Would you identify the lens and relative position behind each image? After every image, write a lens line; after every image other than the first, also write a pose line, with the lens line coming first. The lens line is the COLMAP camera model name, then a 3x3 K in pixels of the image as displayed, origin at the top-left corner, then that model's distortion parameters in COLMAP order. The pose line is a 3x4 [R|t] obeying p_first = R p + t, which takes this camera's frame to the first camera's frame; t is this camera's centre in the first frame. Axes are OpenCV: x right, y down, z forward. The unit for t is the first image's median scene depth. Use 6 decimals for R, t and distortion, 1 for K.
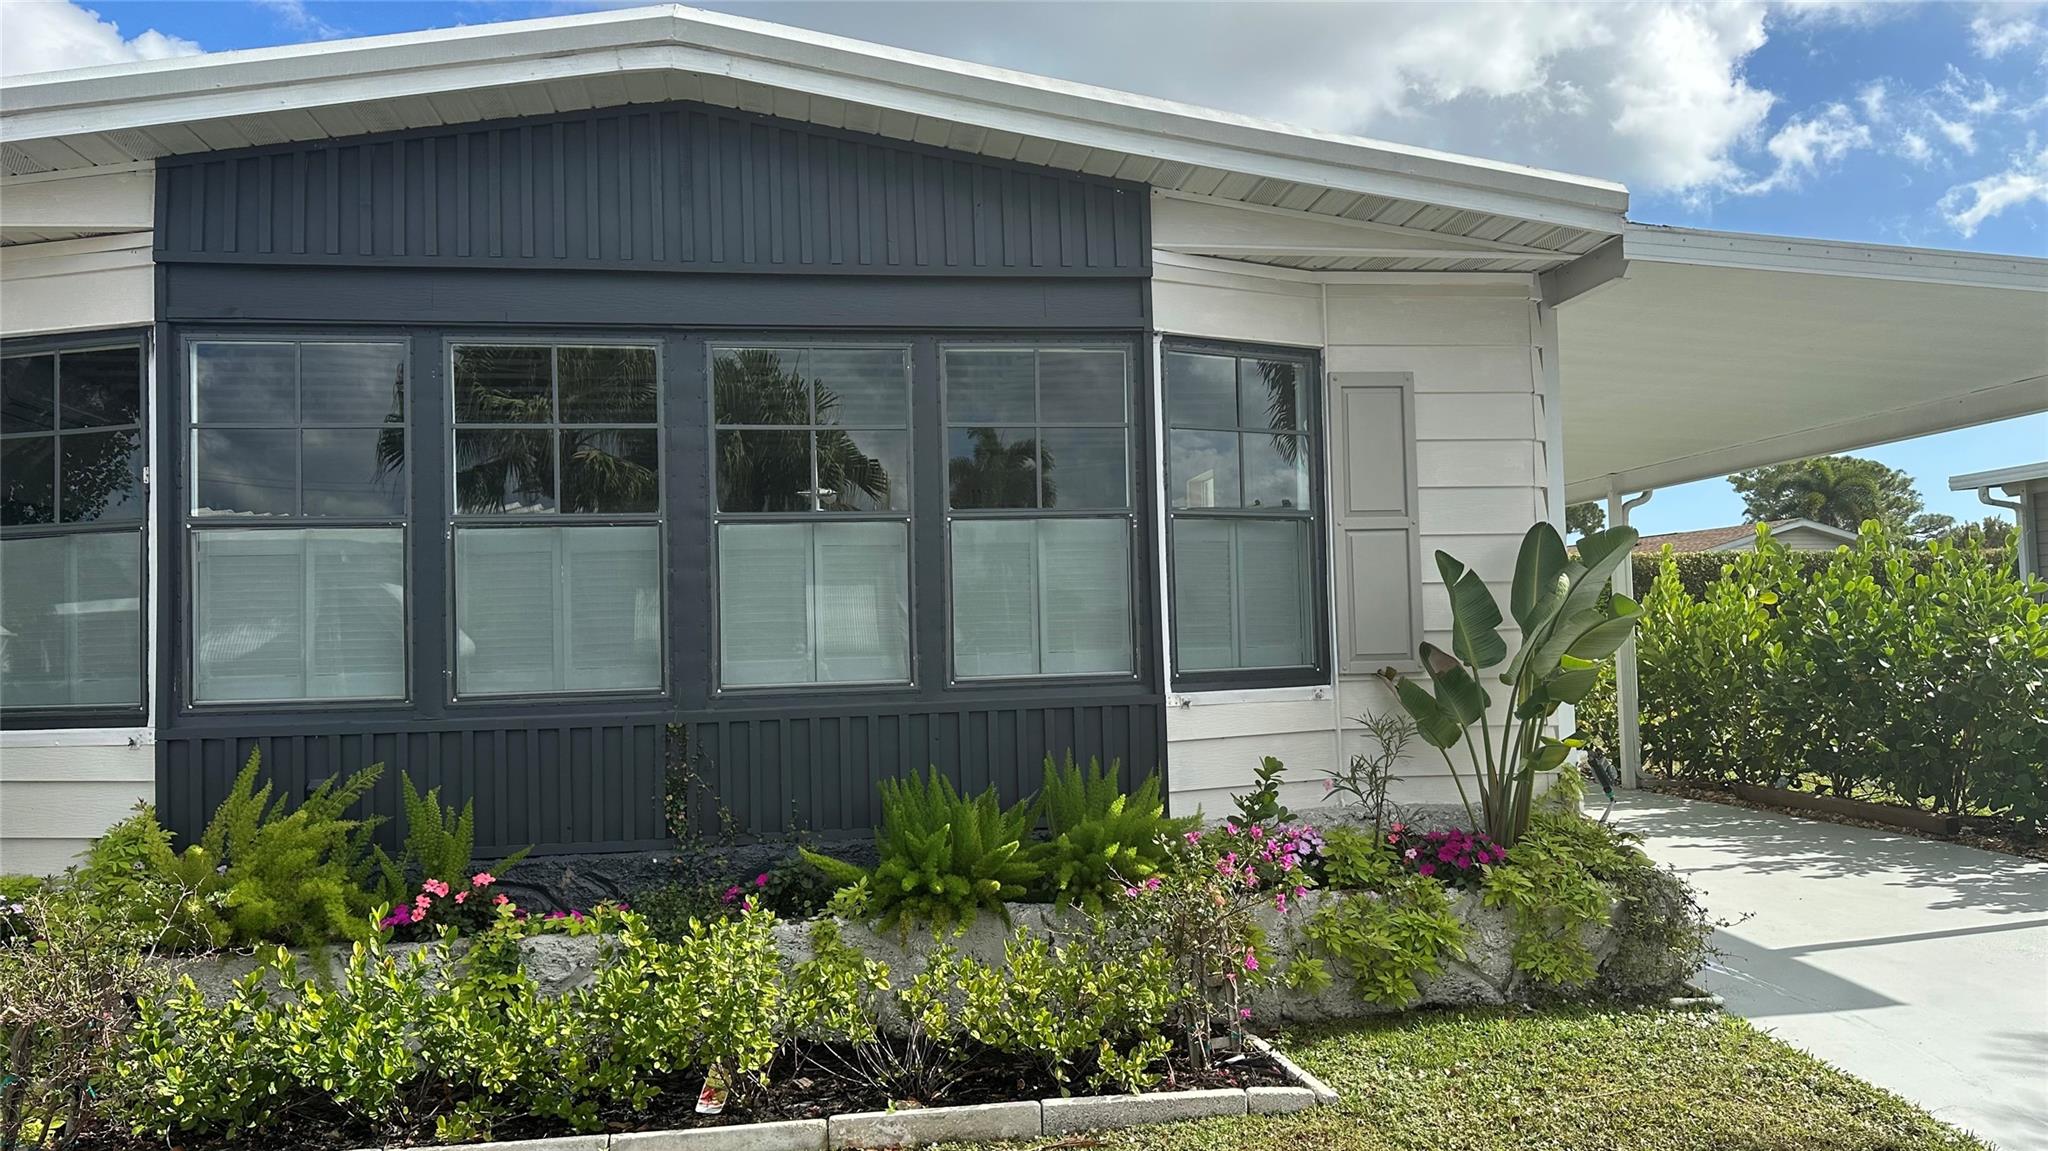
lens RADIAL K [[1439.4, 0, 1024.0], [0, 1439.4, 575.5], [0, 0, 1]] dist [0.030088, -0.002525]
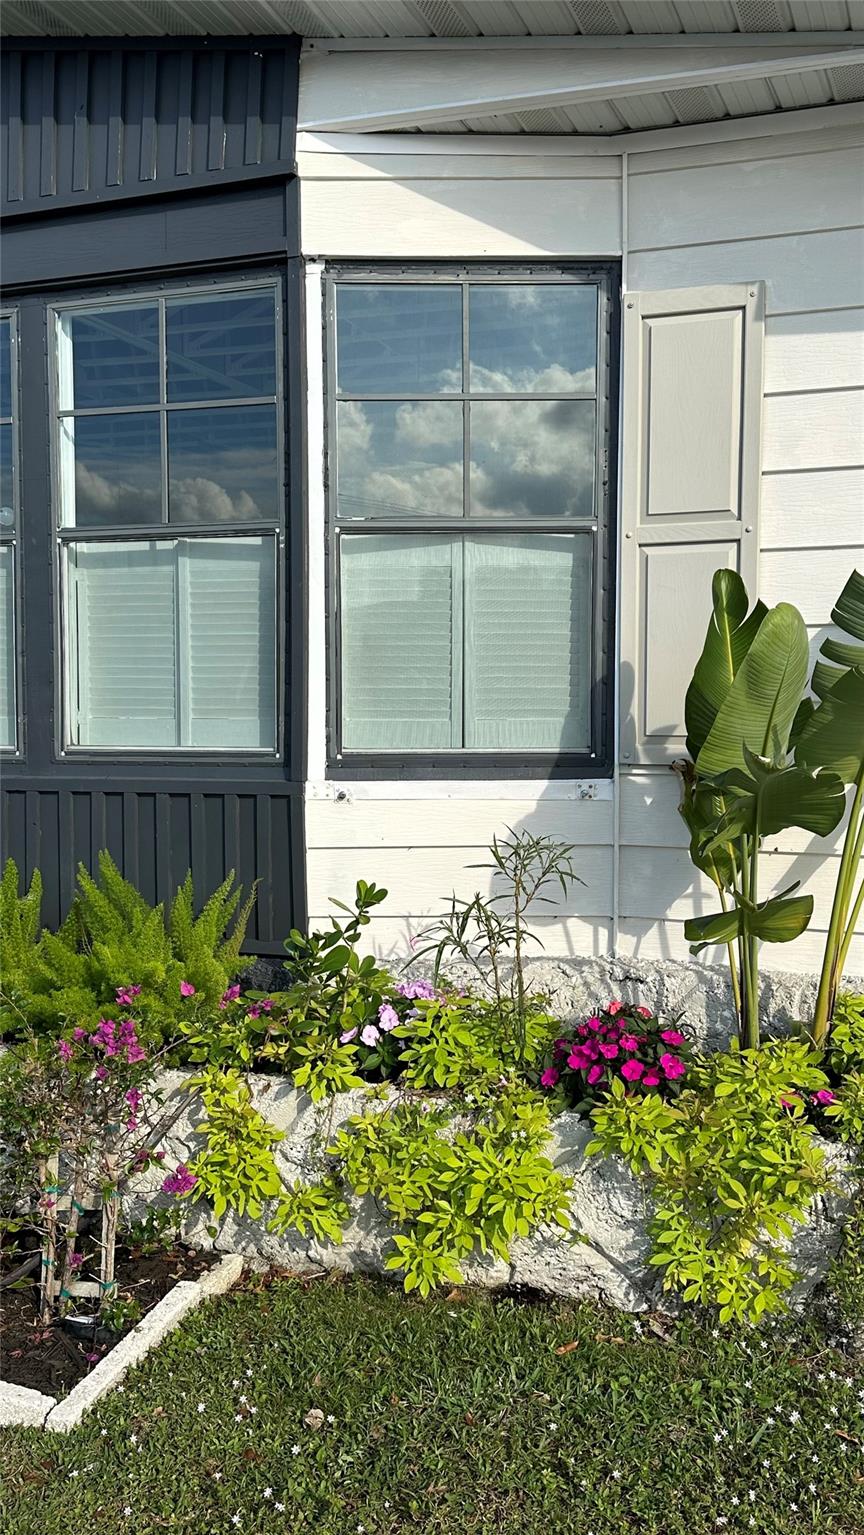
lens RADIAL K [[1481.0, 0, 432.0], [0, 1481.0, 767.5], [0, 0, 1]] dist [0.000231, -0.005765]
pose [[0.874164, 0.043237, -0.483702, 0.495124], [-0.001264, 0.996228, 0.086767, 0.012494], [0.485629, -0.075237, 0.870921, 0.394034]]
